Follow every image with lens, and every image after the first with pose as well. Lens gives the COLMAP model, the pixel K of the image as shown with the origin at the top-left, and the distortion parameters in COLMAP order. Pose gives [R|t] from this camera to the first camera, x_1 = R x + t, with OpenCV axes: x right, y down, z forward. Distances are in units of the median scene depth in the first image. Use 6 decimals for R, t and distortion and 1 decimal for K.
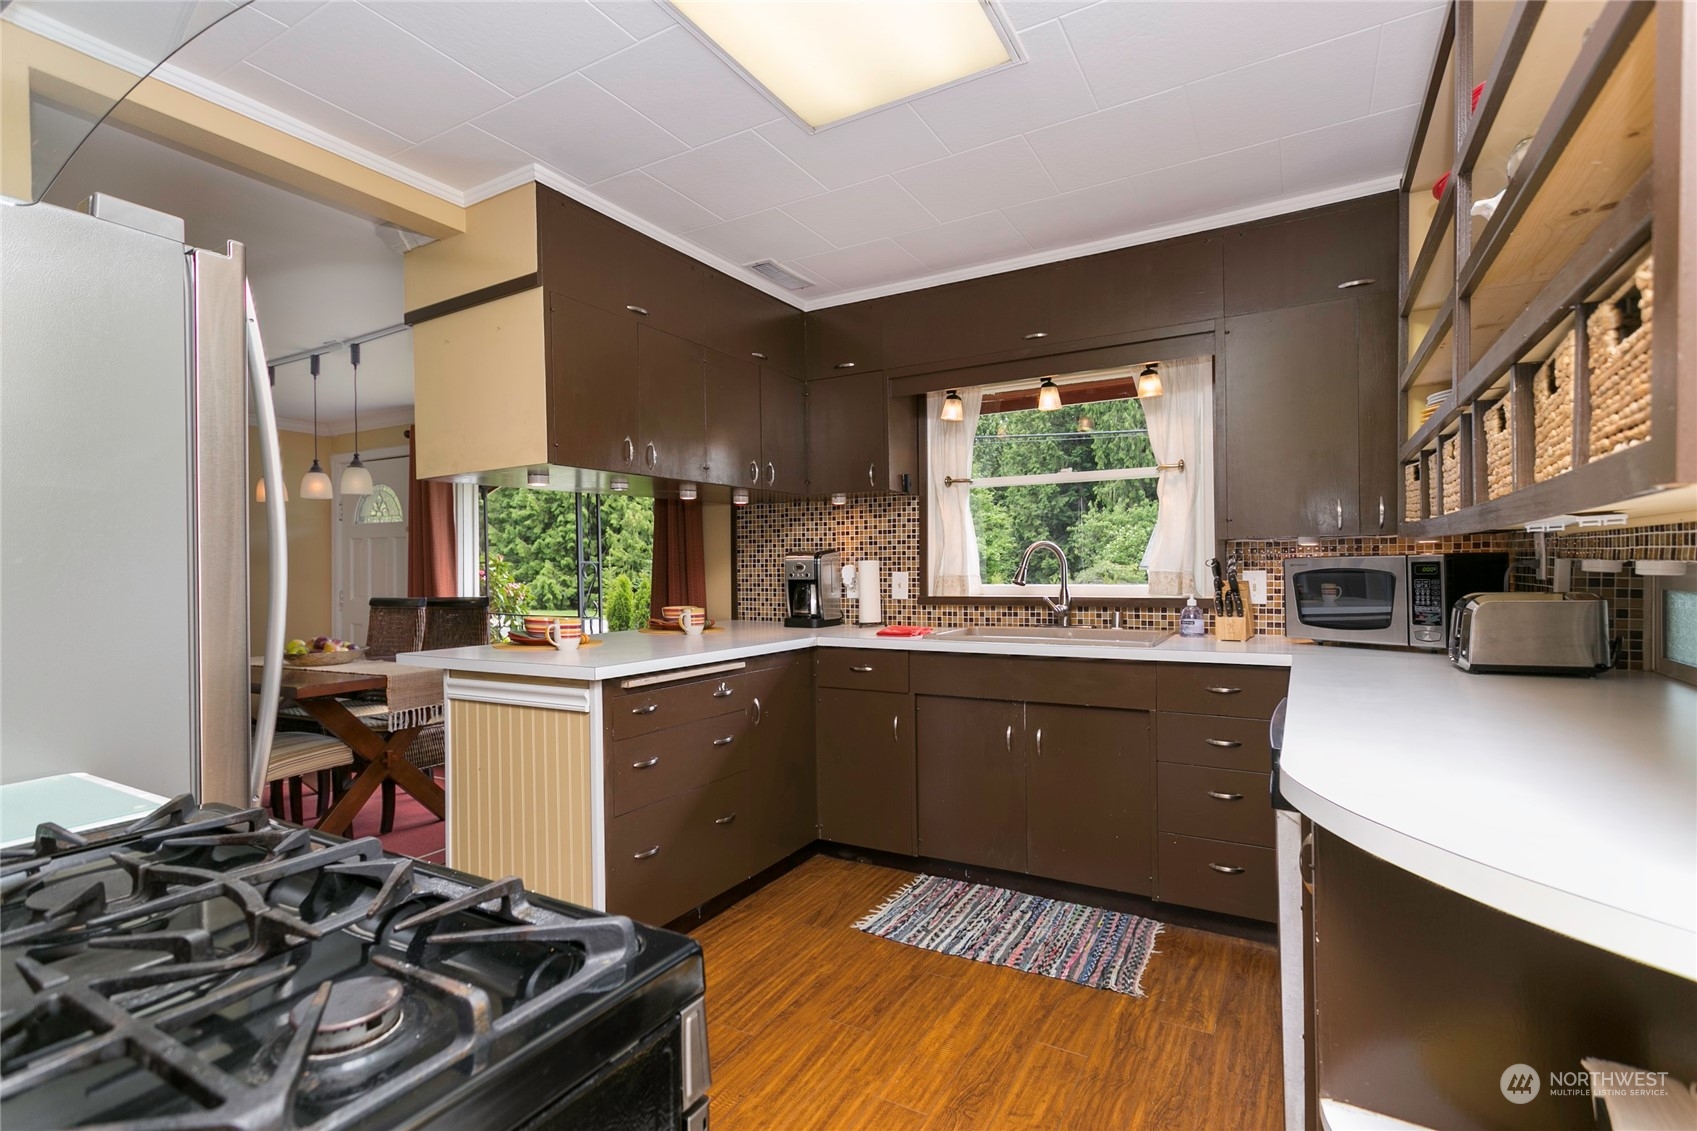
lens RADIAL K [[800.3, 0, 840.6], [0, 800.3, 564.4], [0, 0, 1]] dist [-0.002836, 0.000839]
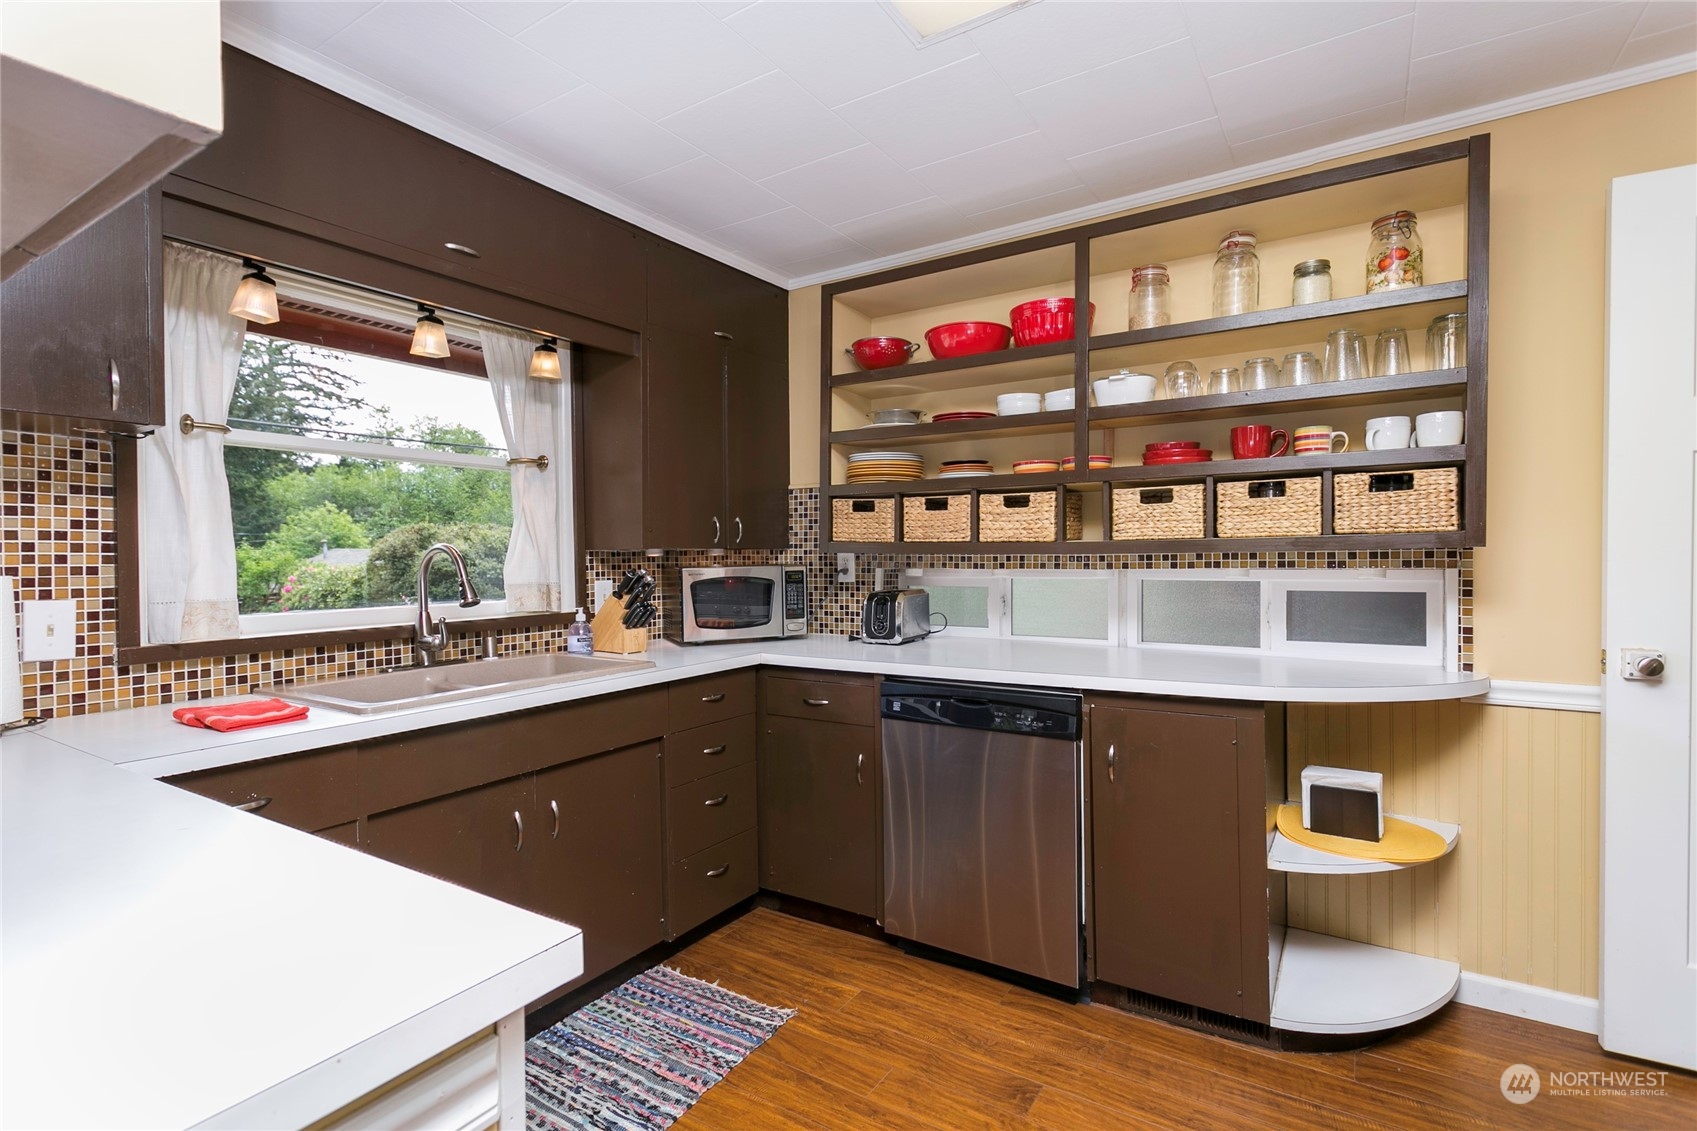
lens RADIAL K [[800.3, 0, 850.6], [0, 800.3, 565.0], [0, 0, 1]] dist [-0.002836, 0.000839]
pose [[0.040863, 0.000410, 0.999165, -0.373827], [0.008907, 0.999960, -0.000775, -0.006830], [-0.999125, 0.008931, 0.040857, 0.543034]]
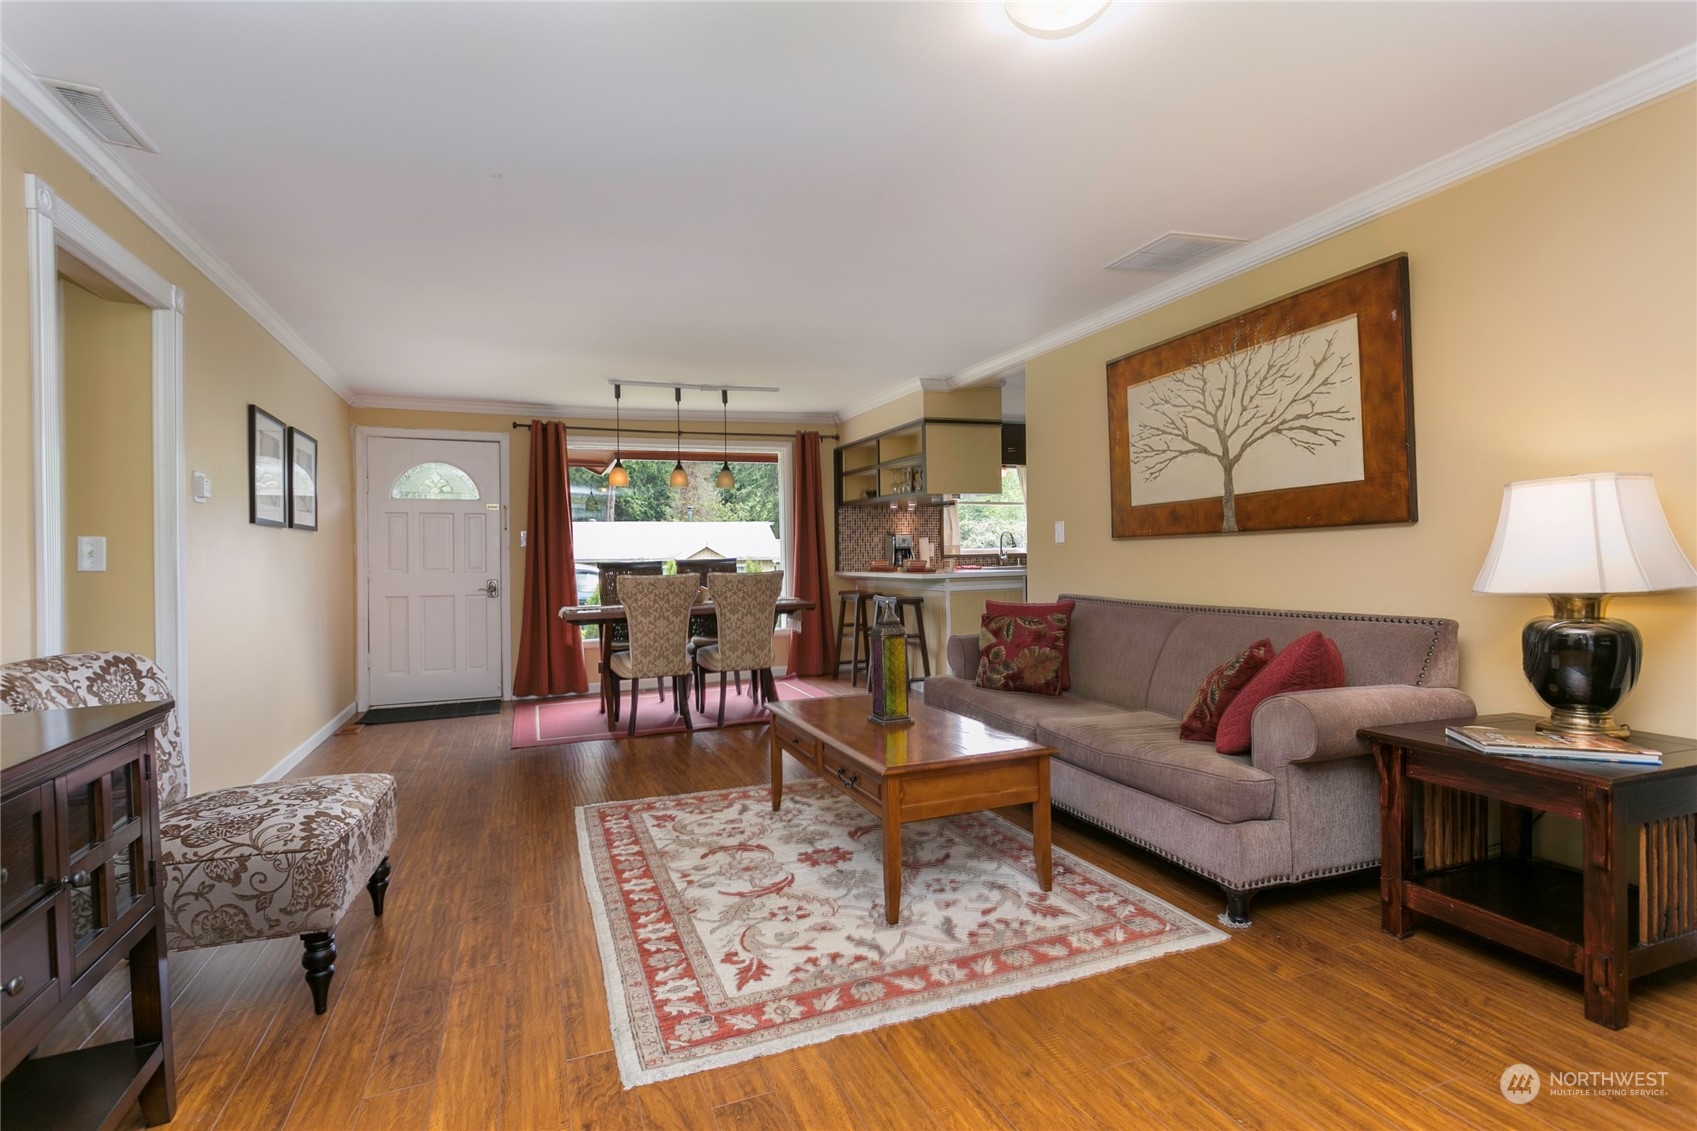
lens RADIAL K [[800.3, 0, 850.3], [0, 800.3, 560.3], [0, 0, 1]] dist [-0.002836, 0.000839]
pose [[0.614272, -0.002204, 0.789091, -1.765825], [0.005758, 0.999982, -0.001689, 0.056145], [-0.789073, 0.005581, 0.614274, -0.126575]]
